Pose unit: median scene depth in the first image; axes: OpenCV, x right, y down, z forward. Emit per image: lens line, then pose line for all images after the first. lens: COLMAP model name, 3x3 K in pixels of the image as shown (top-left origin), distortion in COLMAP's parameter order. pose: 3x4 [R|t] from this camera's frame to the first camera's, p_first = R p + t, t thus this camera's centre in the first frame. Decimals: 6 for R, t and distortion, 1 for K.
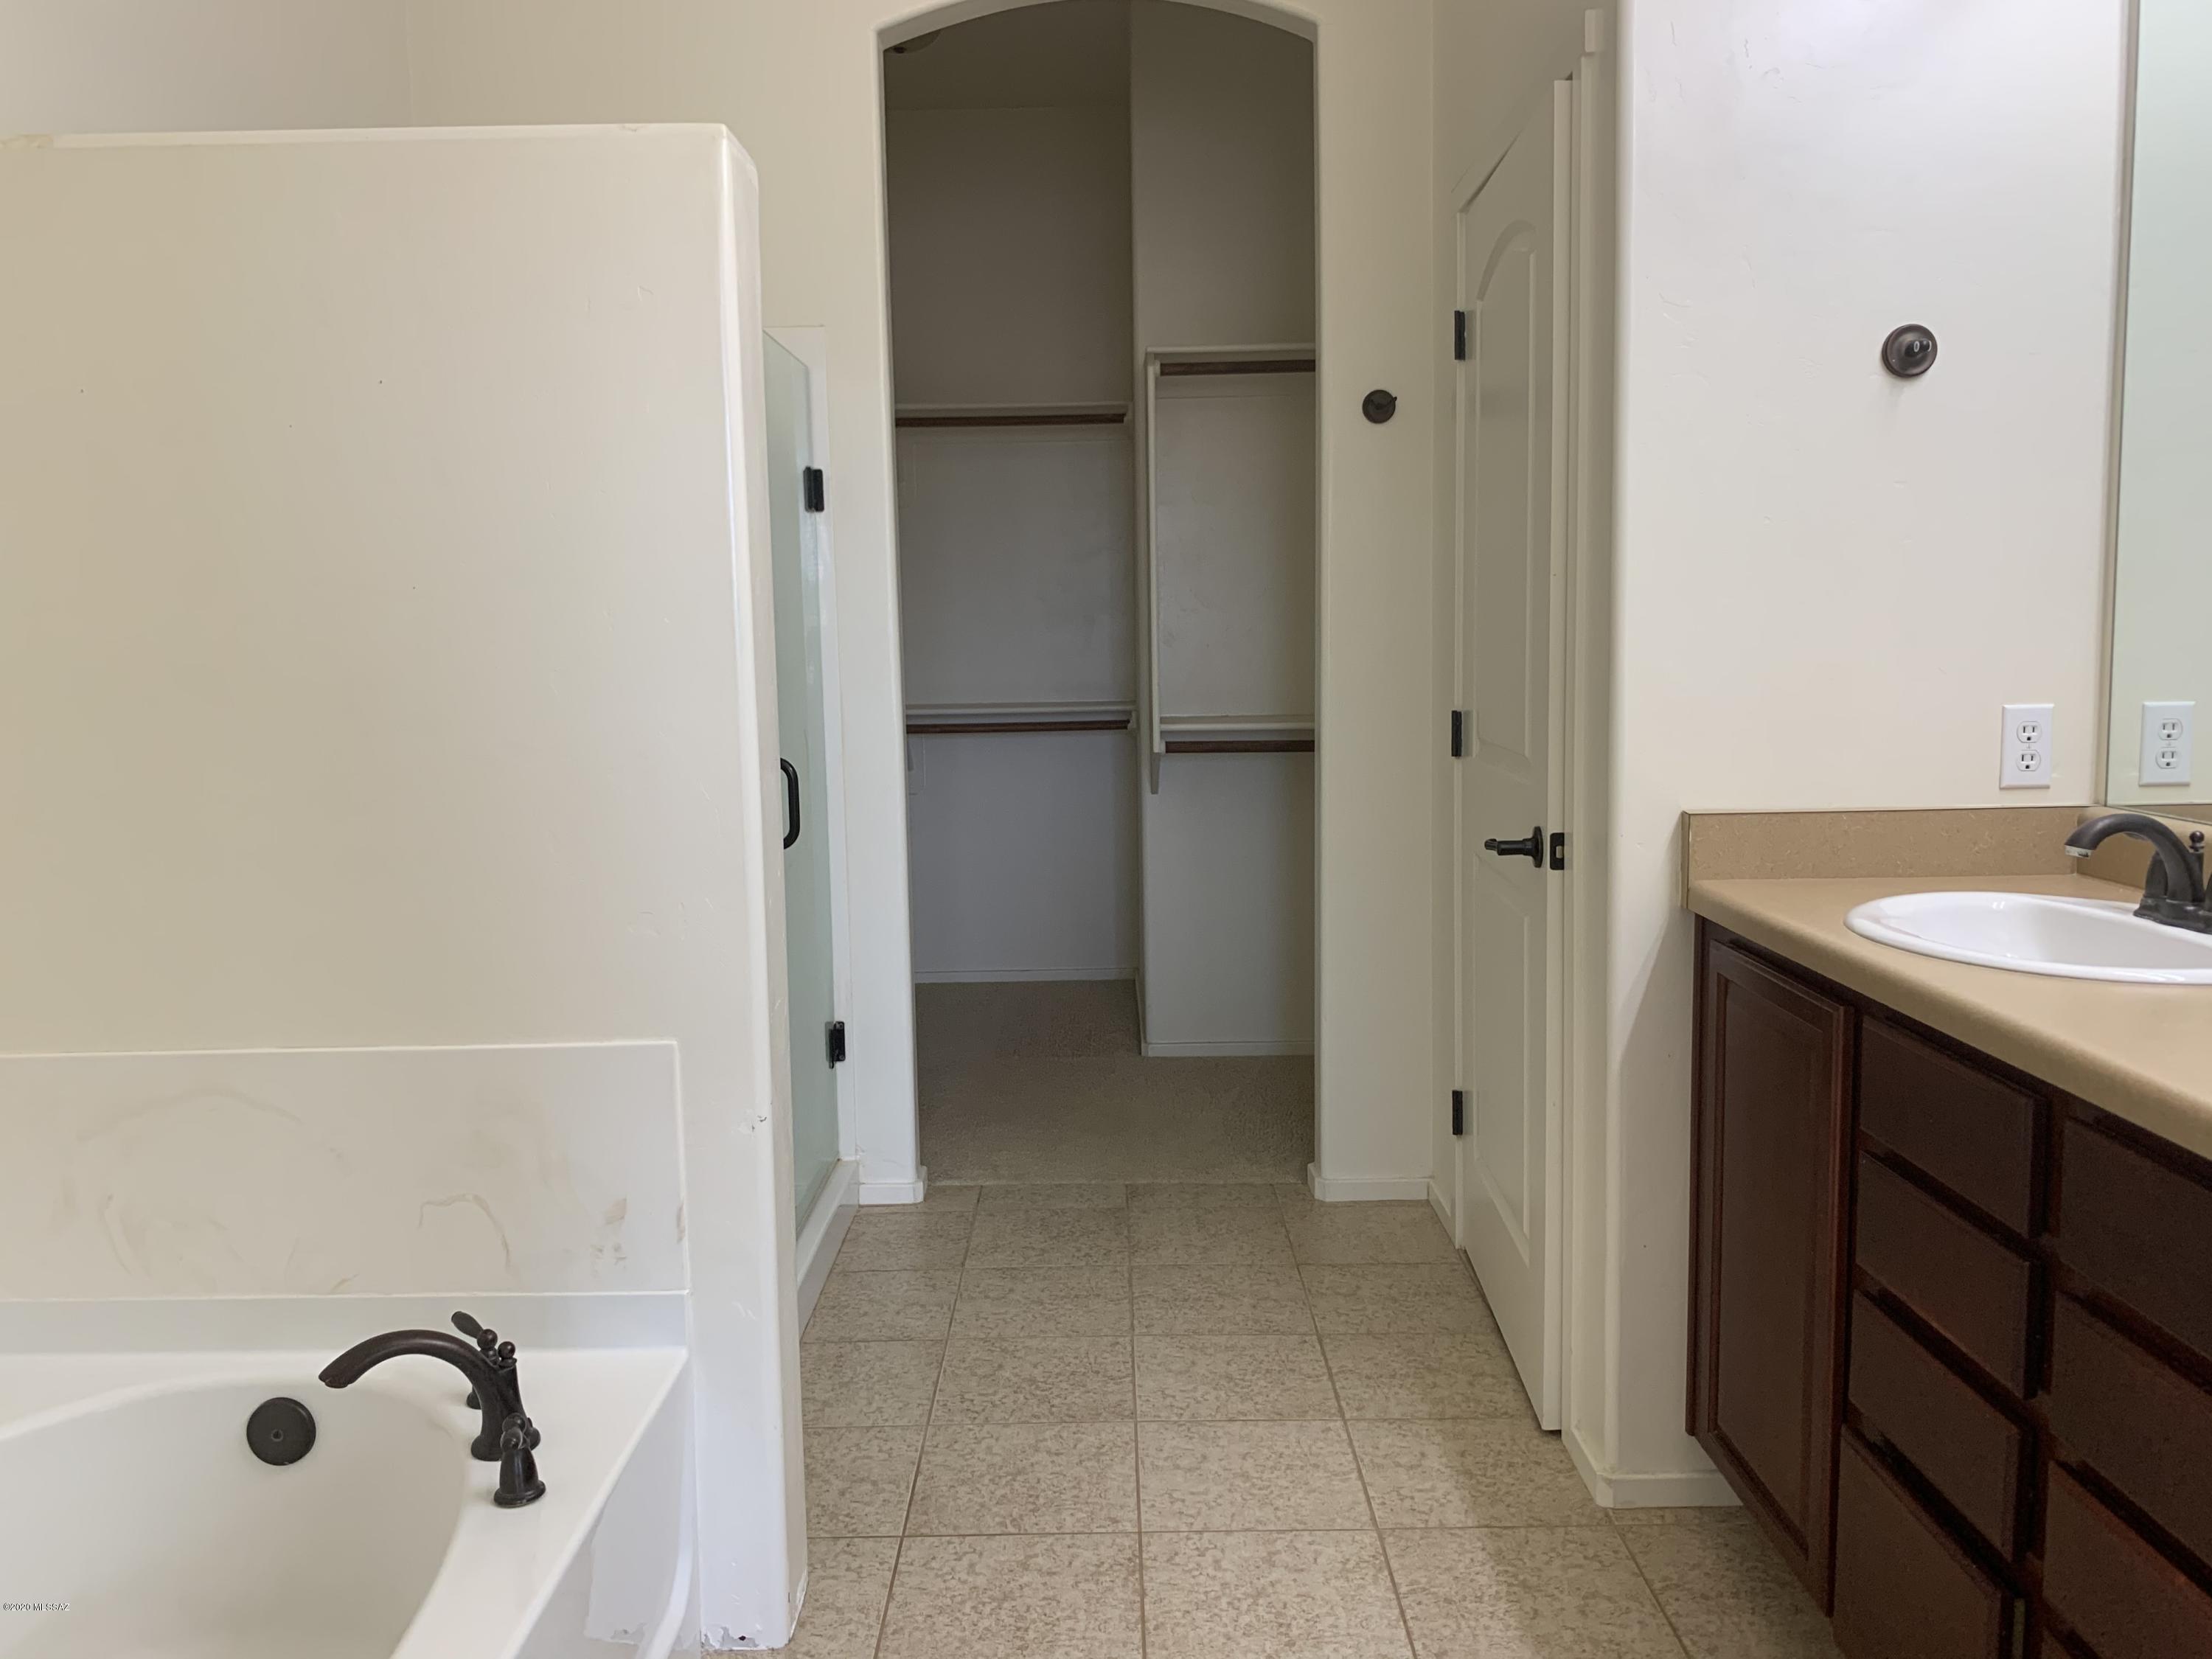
lens RADIAL K [[1678.7, 0, 1108.3], [0, 1678.7, 823.9], [0, 0, 1]] dist [0.059789, -0.081255]
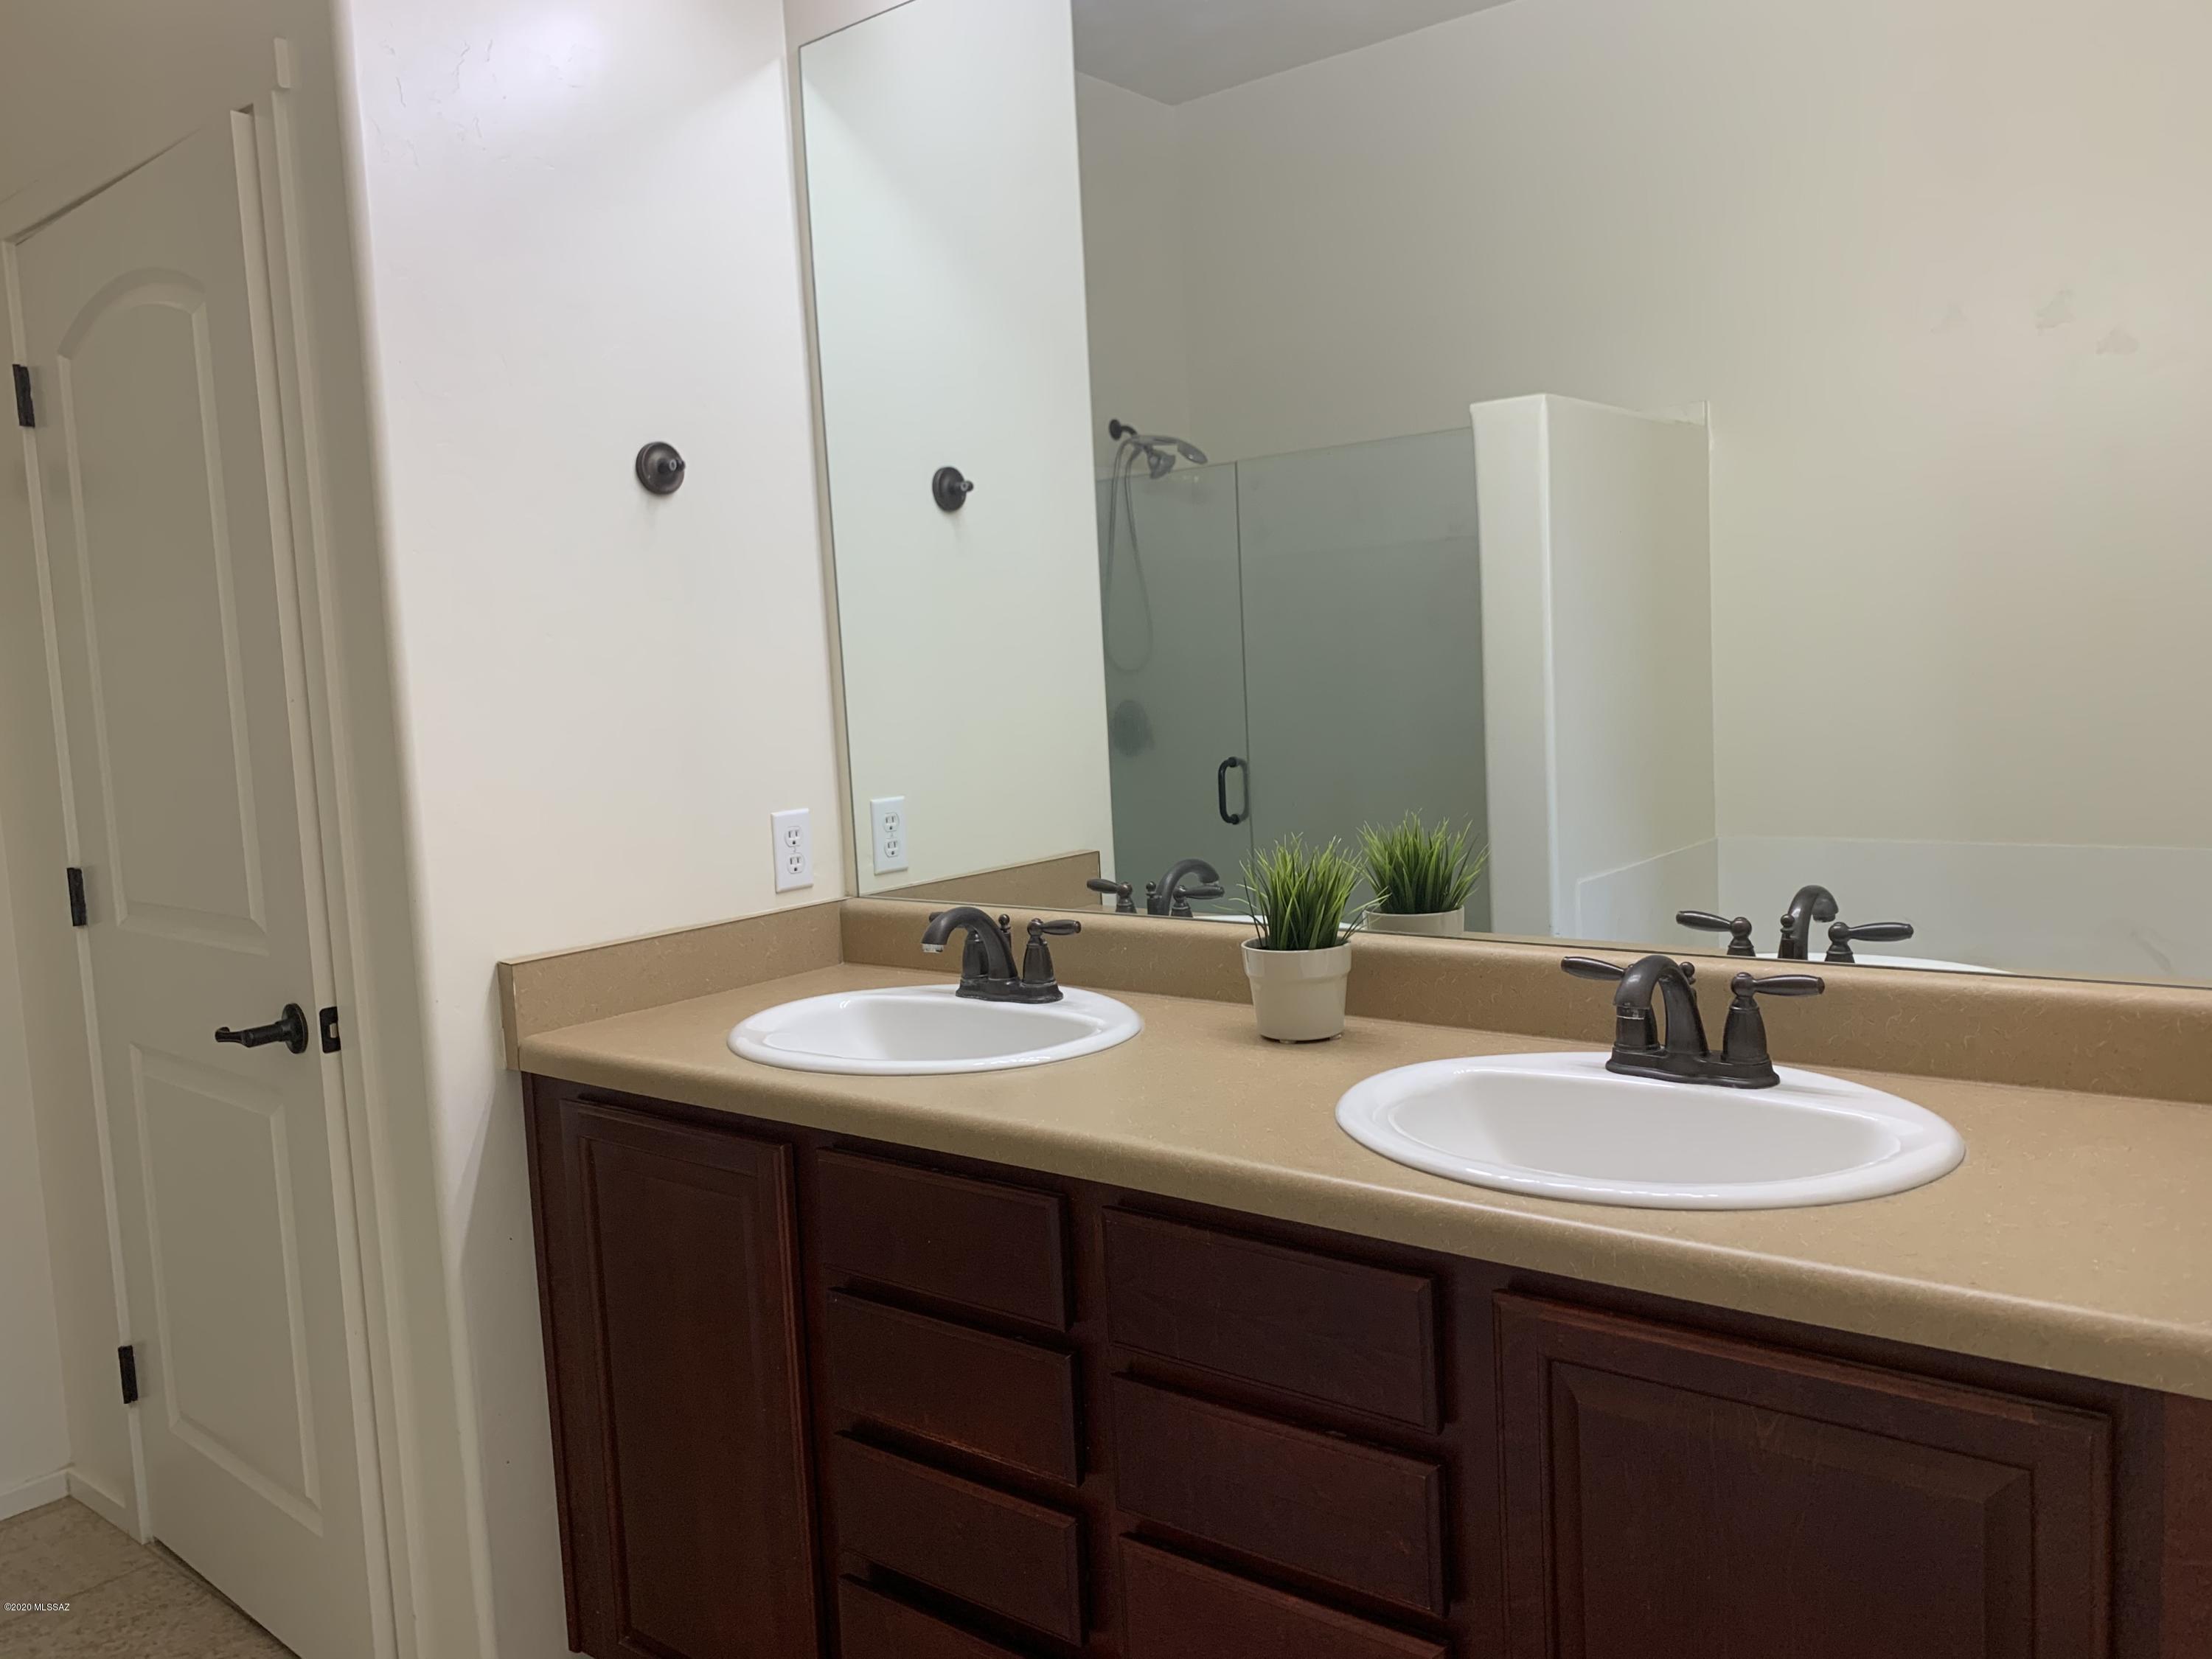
lens RADIAL K [[1678.7, 0, 1104.8], [0, 1678.7, 818.9], [0, 0, 1]] dist [0.059789, -0.081255]
pose [[0.635799, -0.088341, 0.766782, -0.132785], [0.132439, 0.991182, 0.004378, -0.043870], [-0.760407, 0.098768, 0.641892, 0.182624]]
